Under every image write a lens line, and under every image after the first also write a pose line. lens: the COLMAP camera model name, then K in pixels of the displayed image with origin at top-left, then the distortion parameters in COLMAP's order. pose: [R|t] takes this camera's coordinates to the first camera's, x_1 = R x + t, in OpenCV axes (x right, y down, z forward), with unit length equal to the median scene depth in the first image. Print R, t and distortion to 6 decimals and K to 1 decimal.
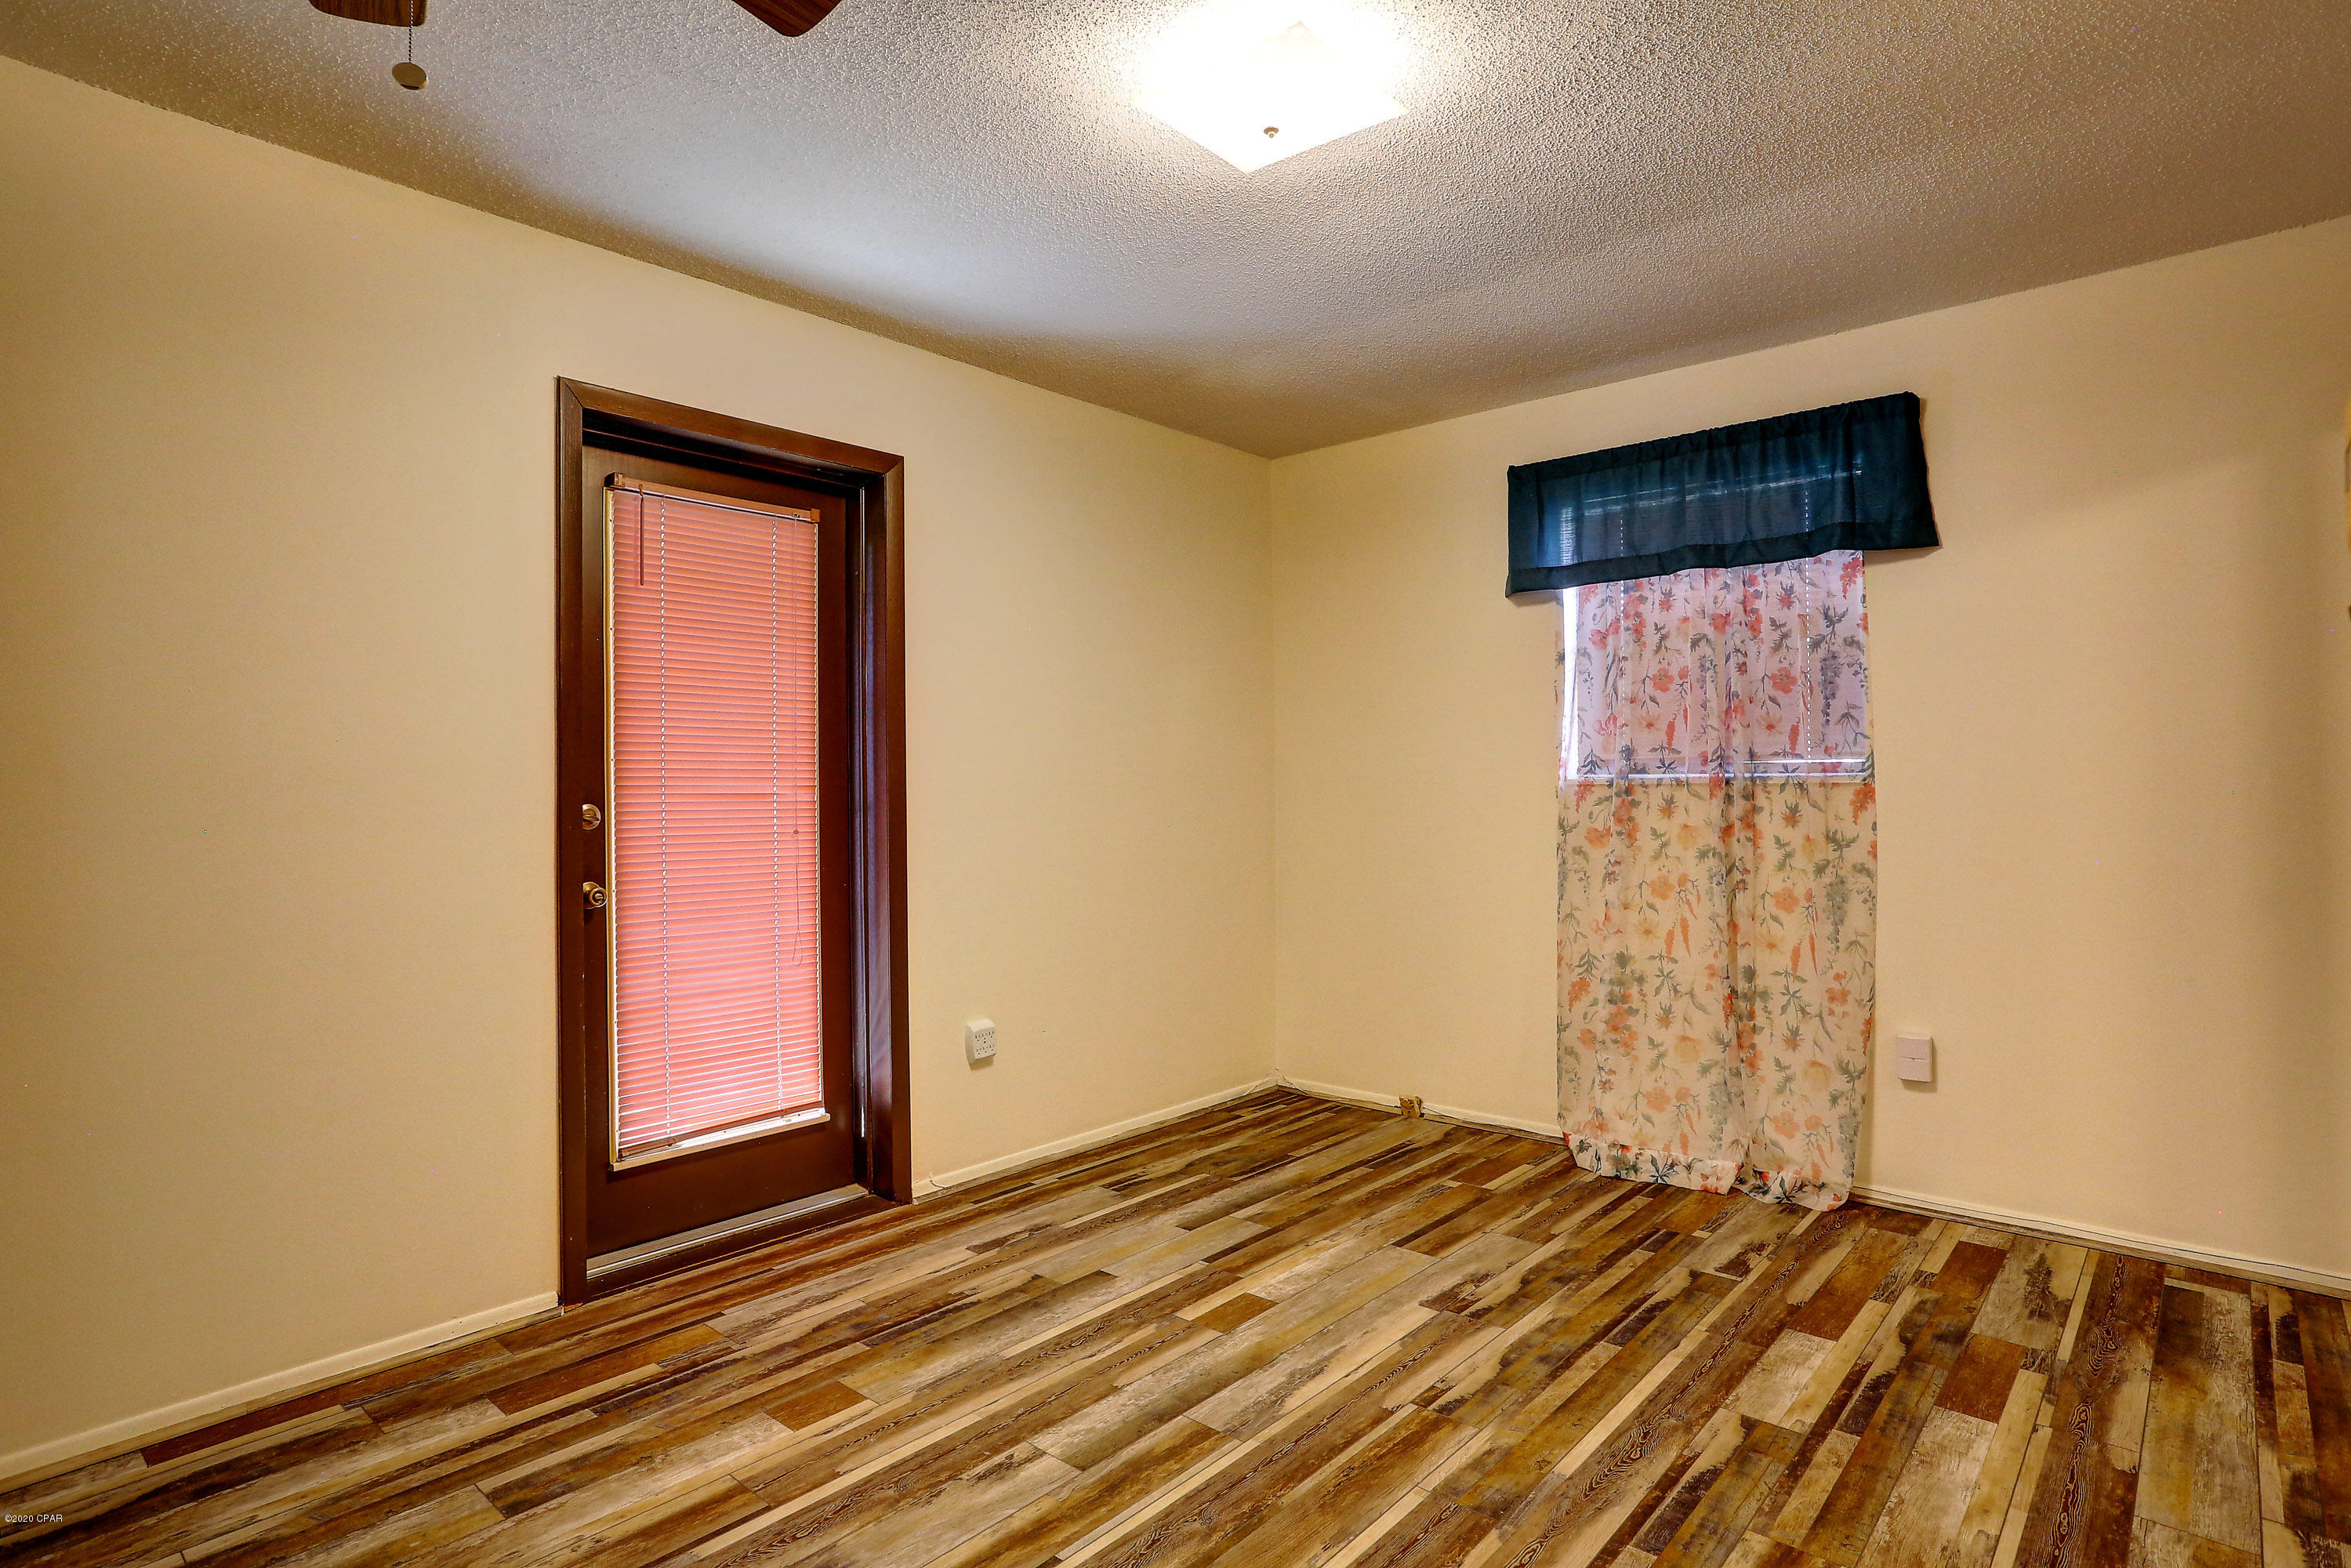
lens RADIAL K [[1209.4, 0, 1175.5], [0, 1209.4, 784.0], [0, 0, 1]] dist [-0.055780, 0.024829]
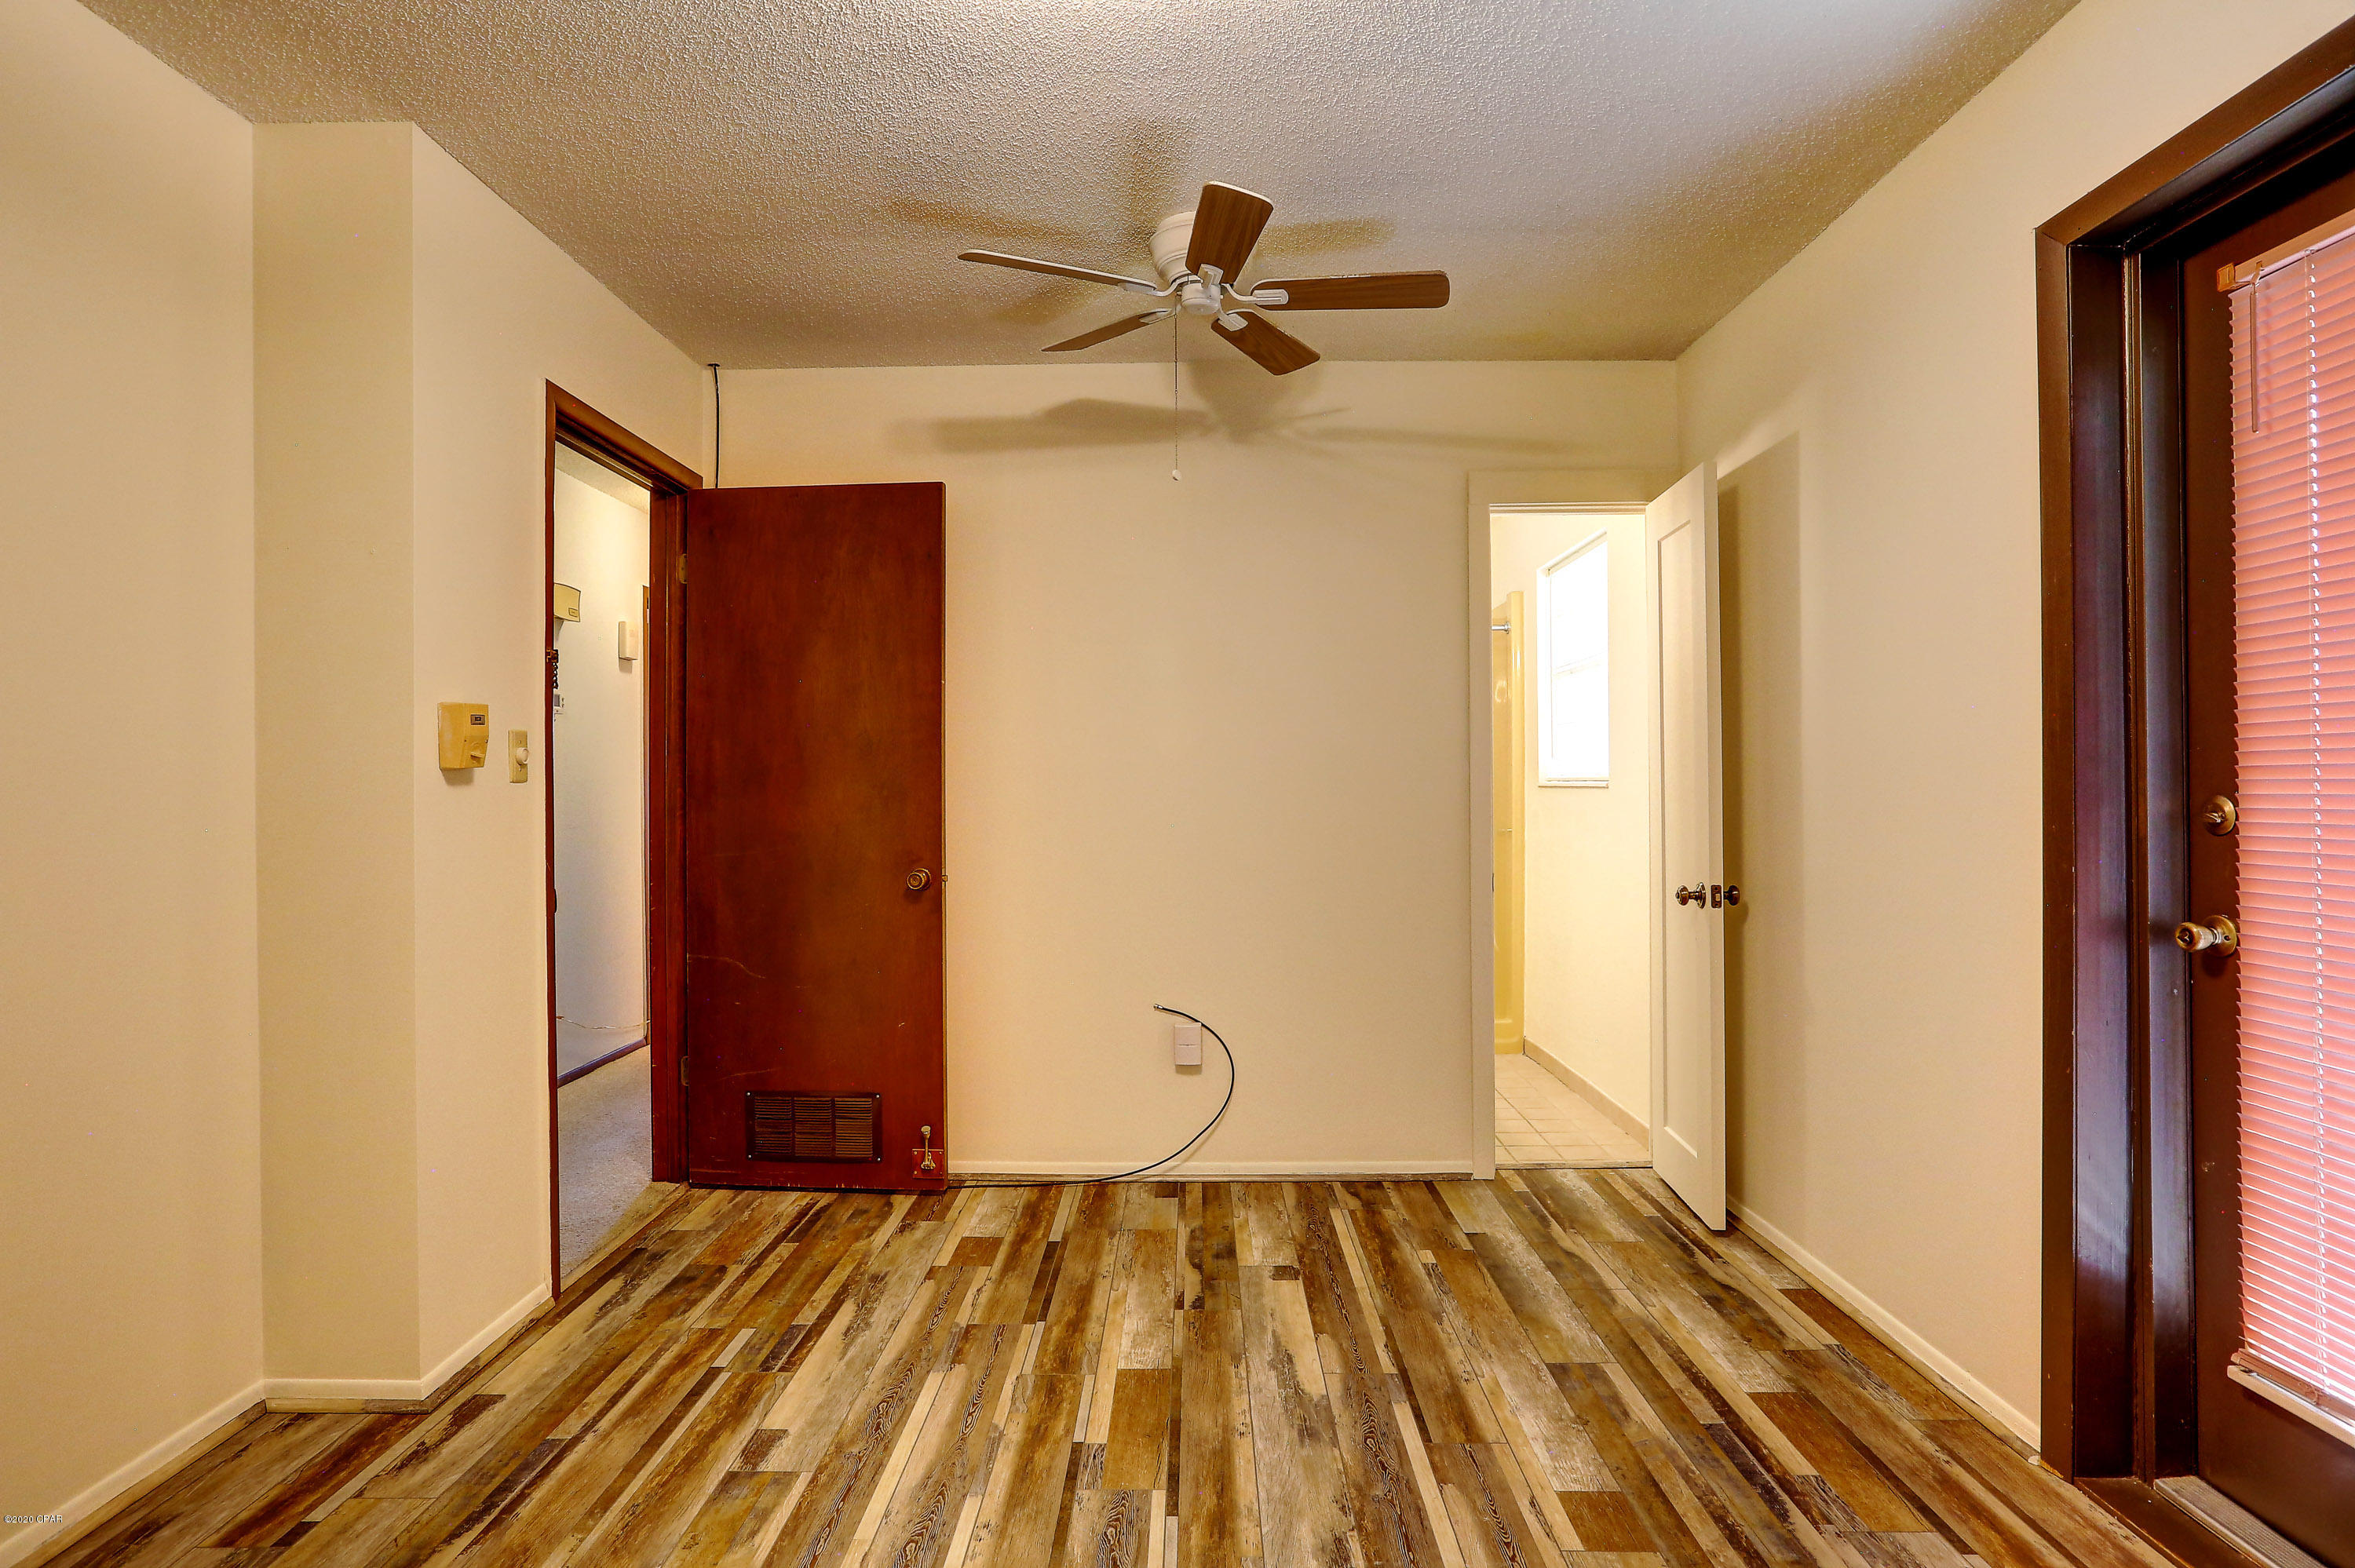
lens RADIAL K [[1211.2, 0, 1177.5], [0, 1211.2, 784.0], [0, 0, 1]] dist [-0.055780, 0.024829]
pose [[-0.756323, 0.003396, -0.654189, 0.483828], [0.005332, 0.999985, -0.000974, 0.013102], [0.654176, -0.004225, -0.756330, 1.513722]]
